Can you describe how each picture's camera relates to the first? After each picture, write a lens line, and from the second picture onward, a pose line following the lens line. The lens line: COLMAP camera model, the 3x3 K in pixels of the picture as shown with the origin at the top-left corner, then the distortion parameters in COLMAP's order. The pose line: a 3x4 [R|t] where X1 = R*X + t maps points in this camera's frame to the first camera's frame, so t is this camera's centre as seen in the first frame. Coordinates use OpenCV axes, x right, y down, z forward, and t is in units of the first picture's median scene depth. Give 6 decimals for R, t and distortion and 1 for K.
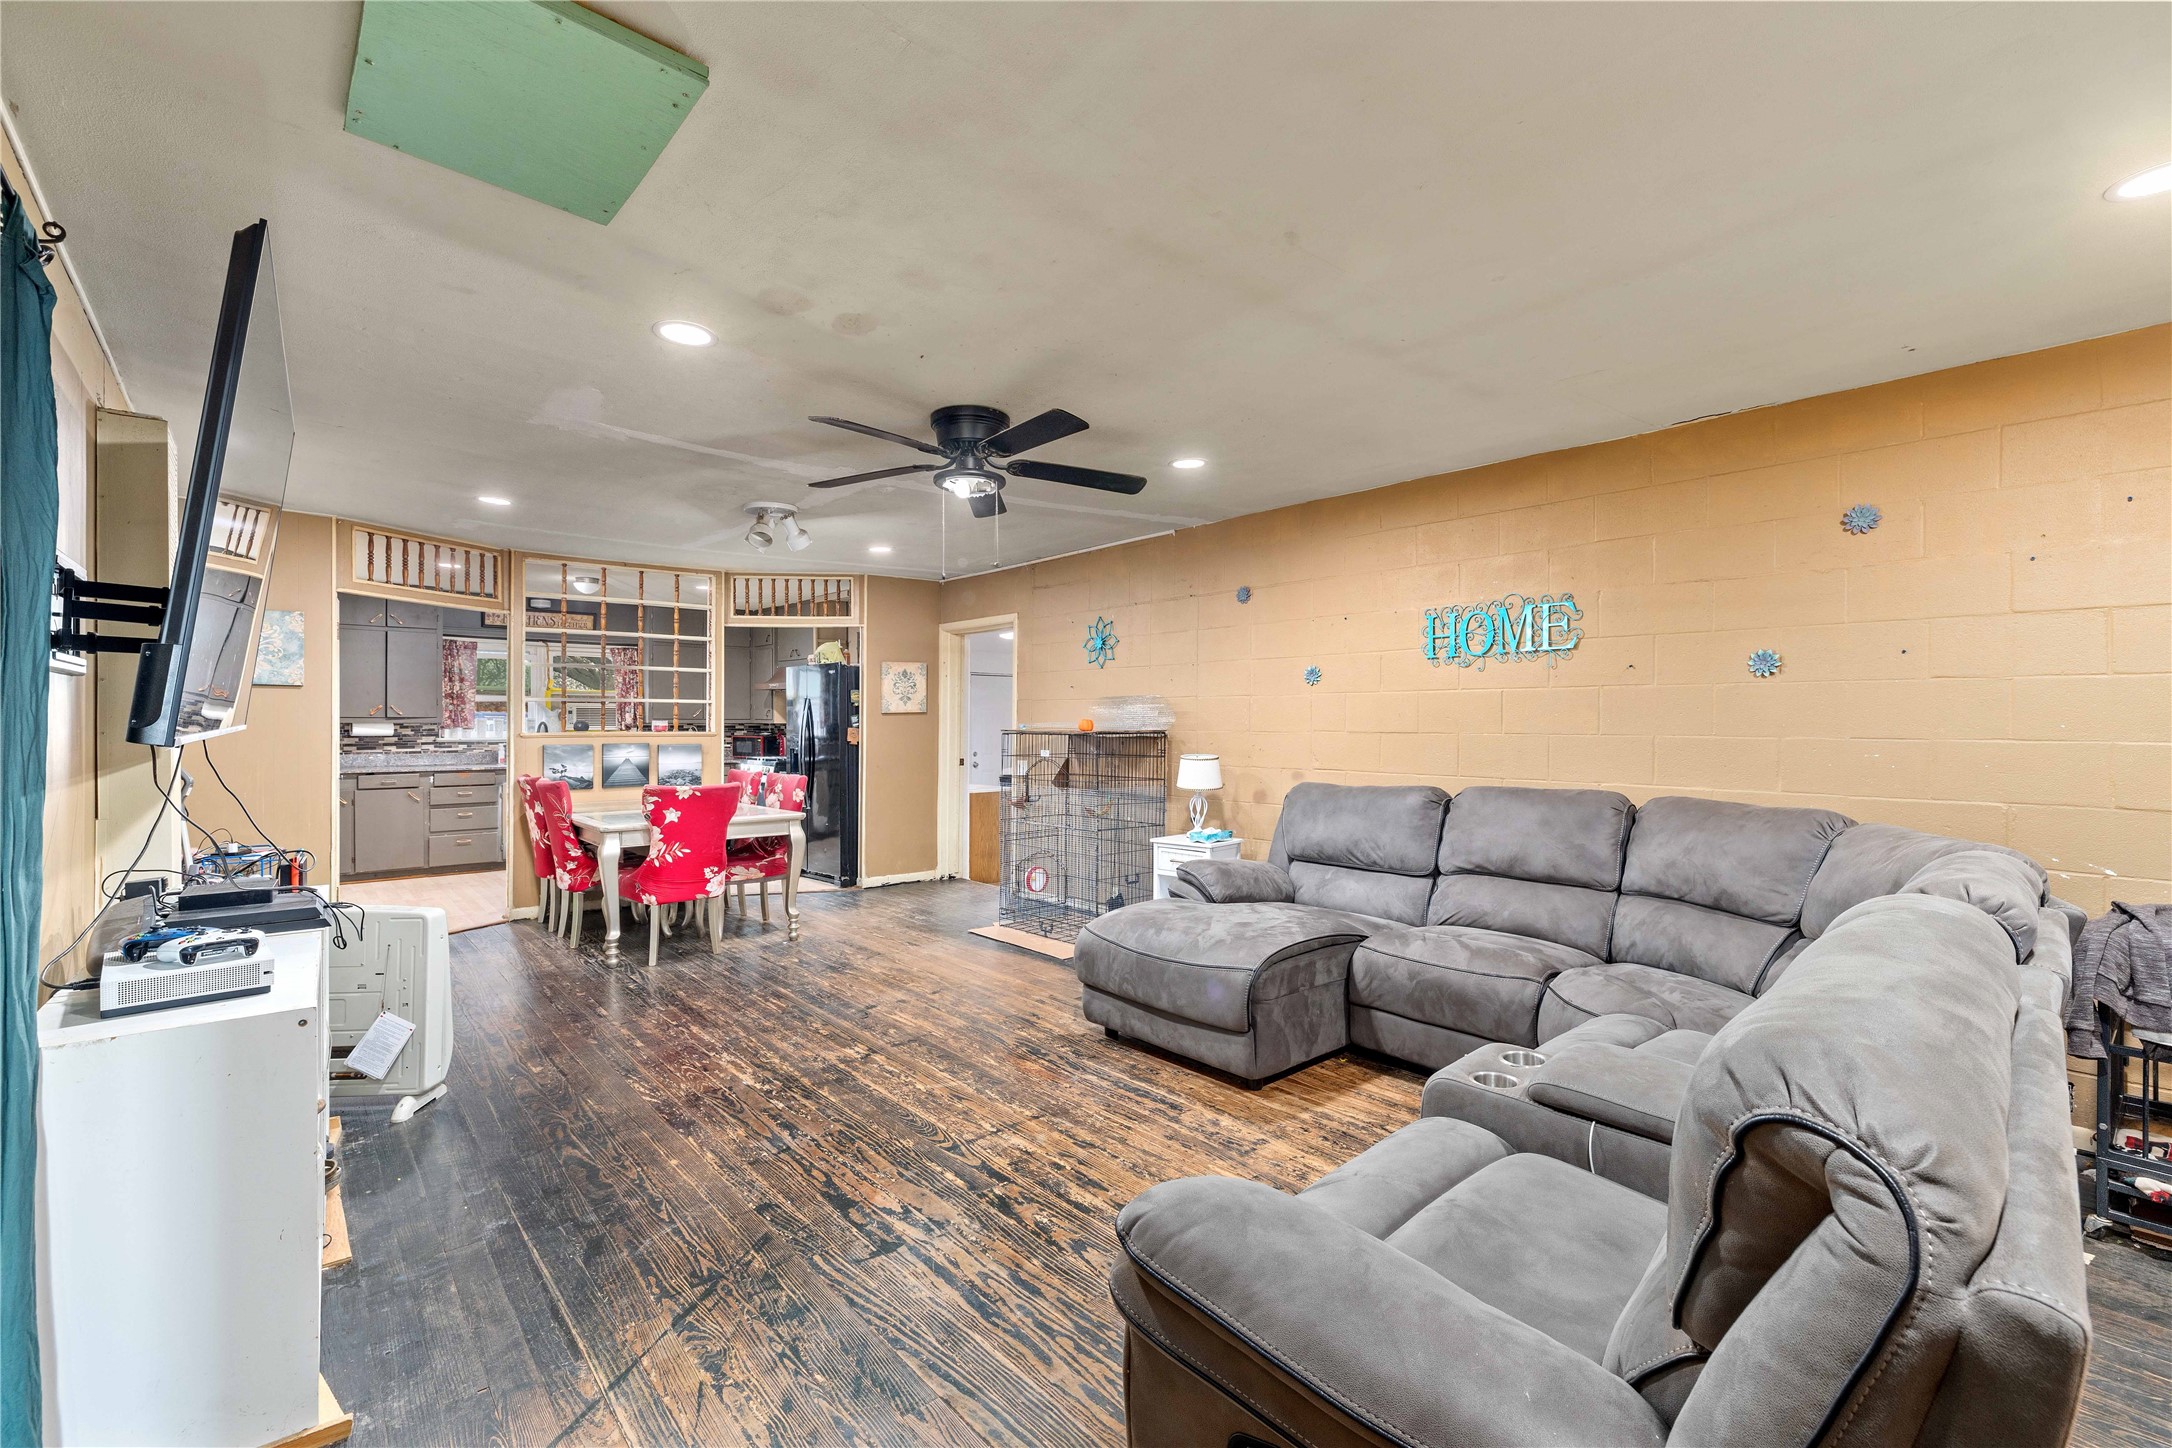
lens RADIAL K [[944.7, 0, 1076.2], [0, 944.7, 725.3], [0, 0, 1]] dist [-0.002181, 0.001529]
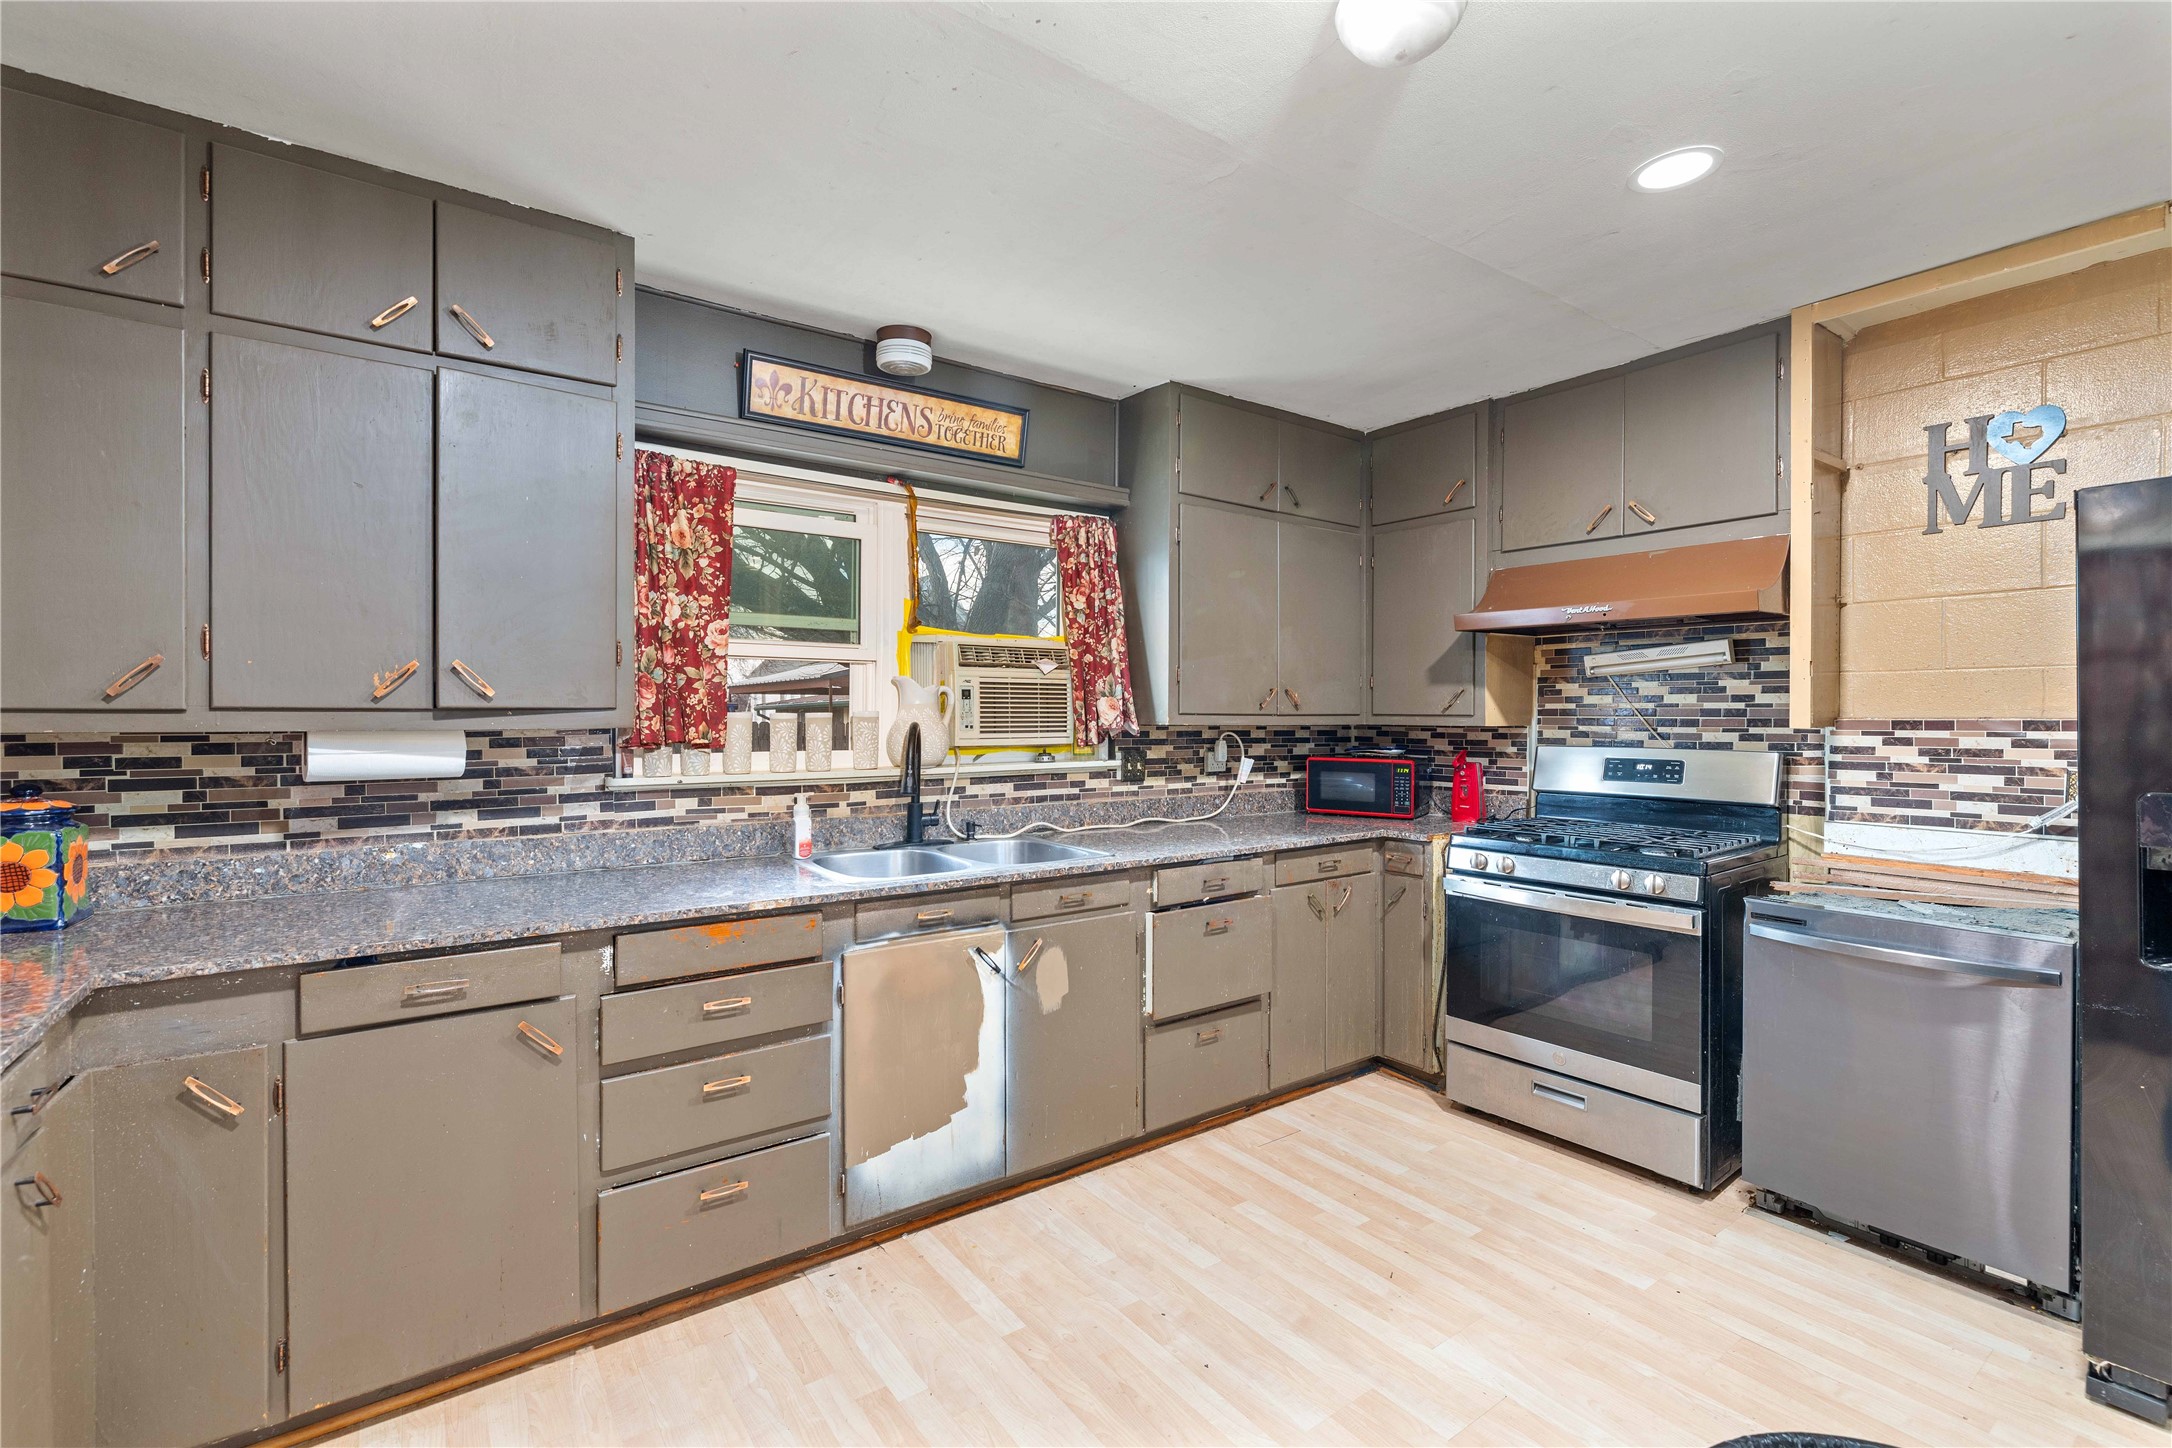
lens RADIAL K [[944.7, 0, 1078.1], [0, 944.7, 720.7], [0, 0, 1]] dist [-0.002181, 0.001529]
pose [[0.996412, -0.000100, -0.084638, -1.152366], [0.000620, 0.999981, 0.006120, -0.014530], [0.084635, -0.006150, 0.996393, 1.634841]]
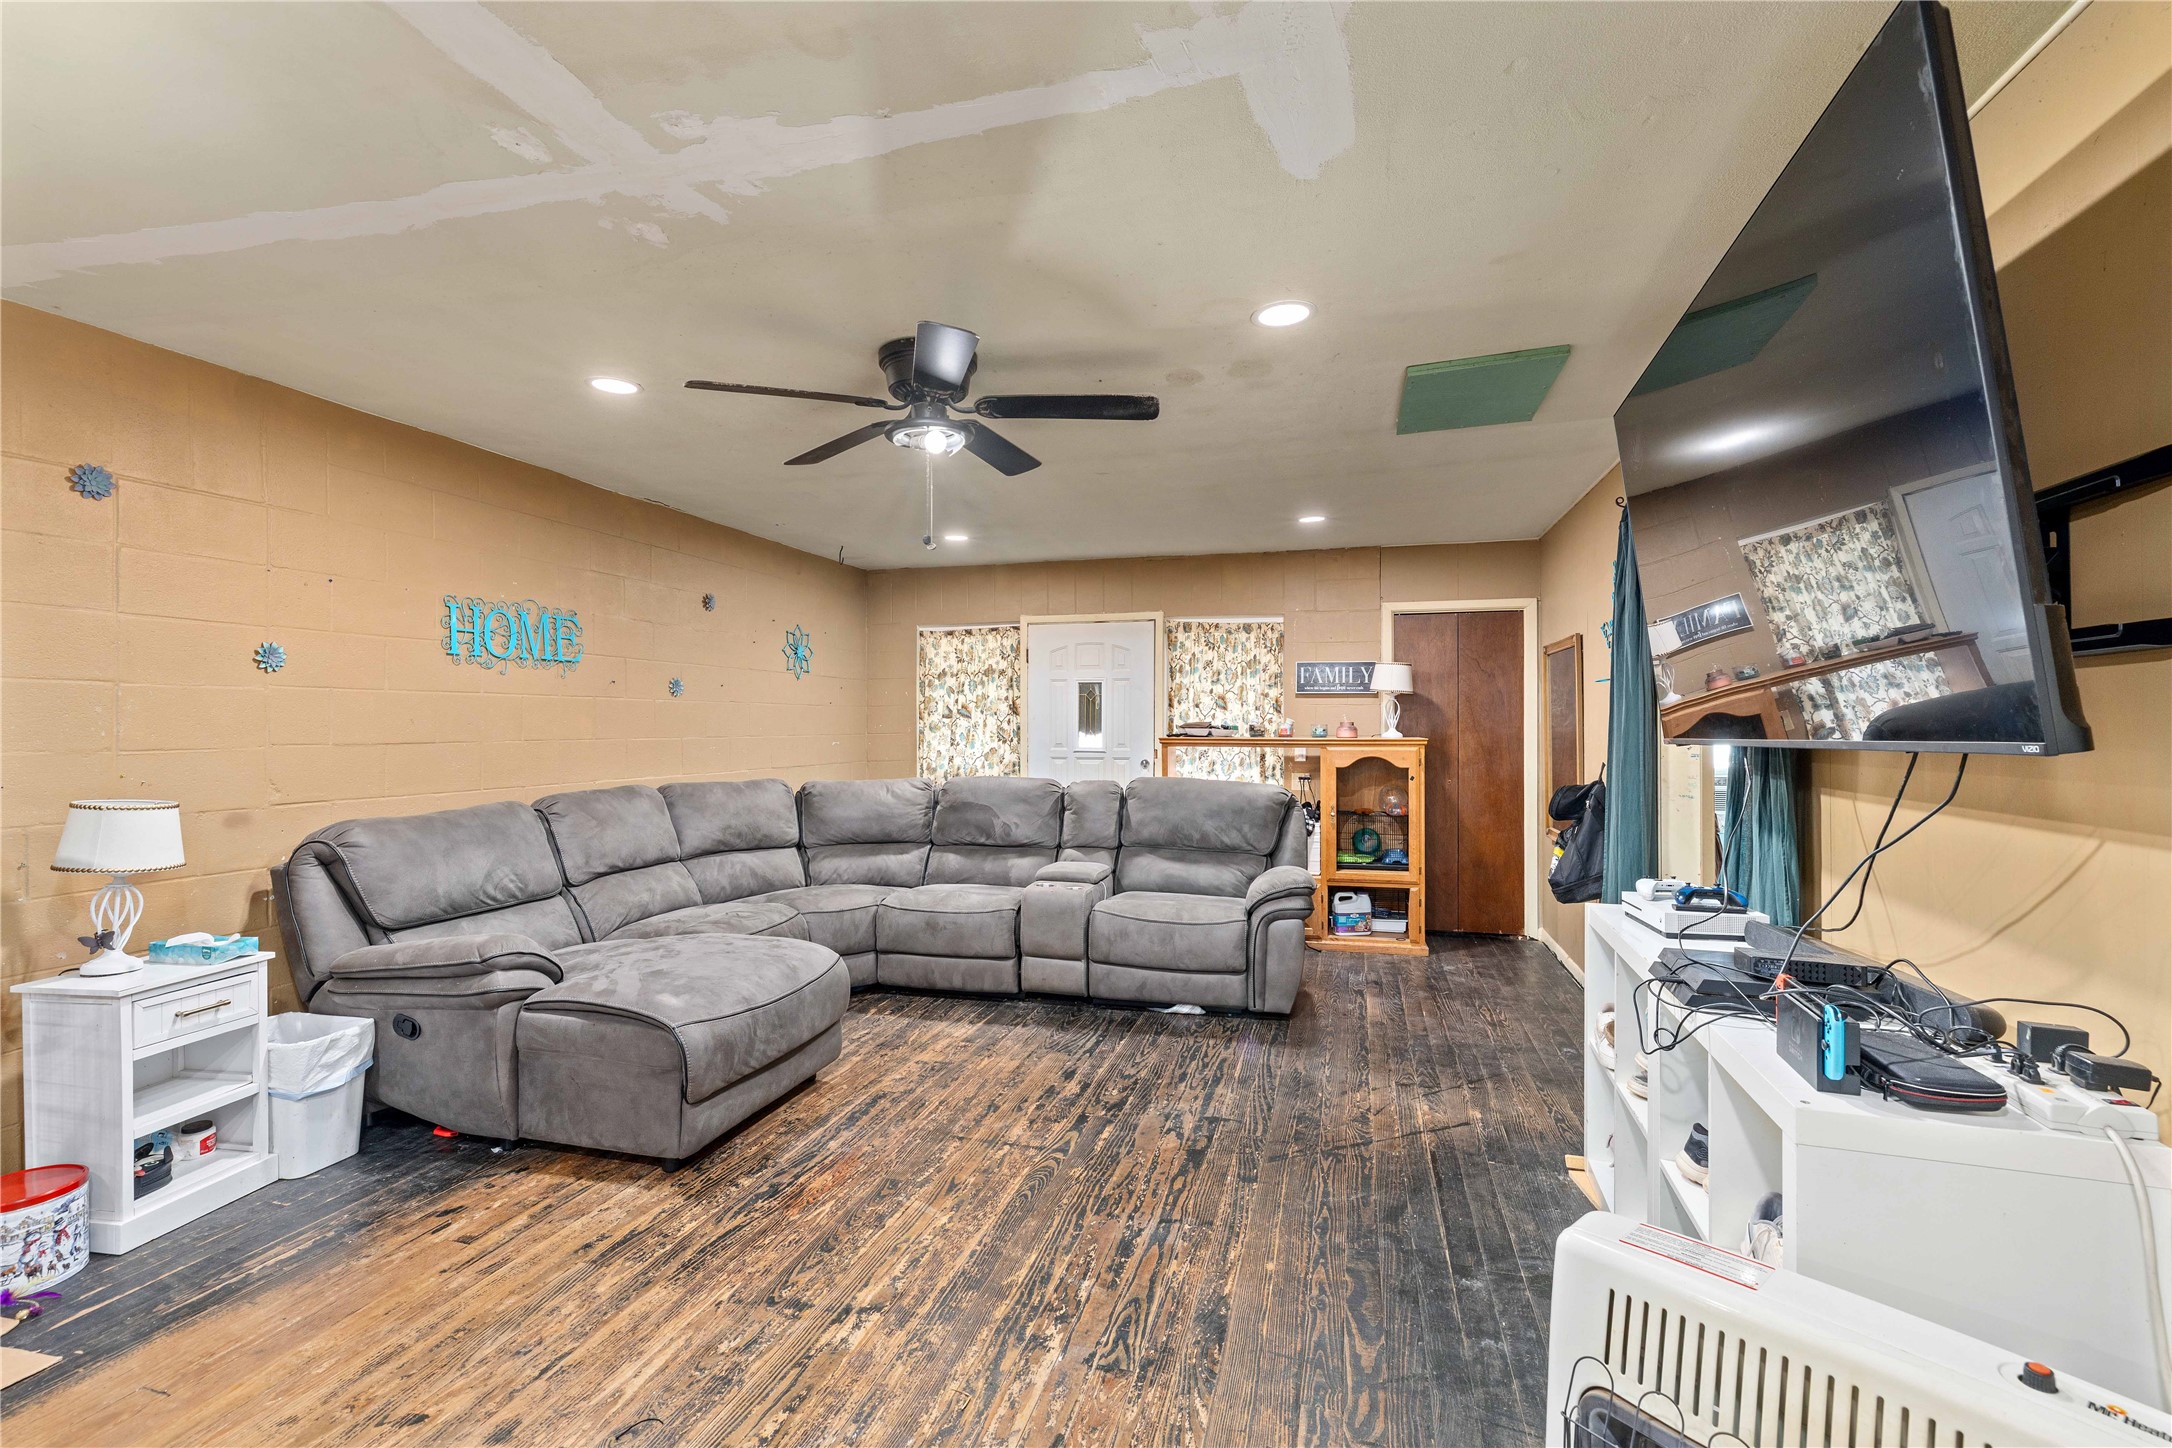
lens RADIAL K [[944.7, 0, 1080.9], [0, 944.7, 727.9], [0, 0, 1]] dist [-0.002181, 0.001529]
pose [[-0.549450, -0.002185, 0.835524, -0.788182], [0.005345, 0.999967, 0.006130, -0.009218], [-0.835509, 0.007834, -0.549420, 1.224337]]
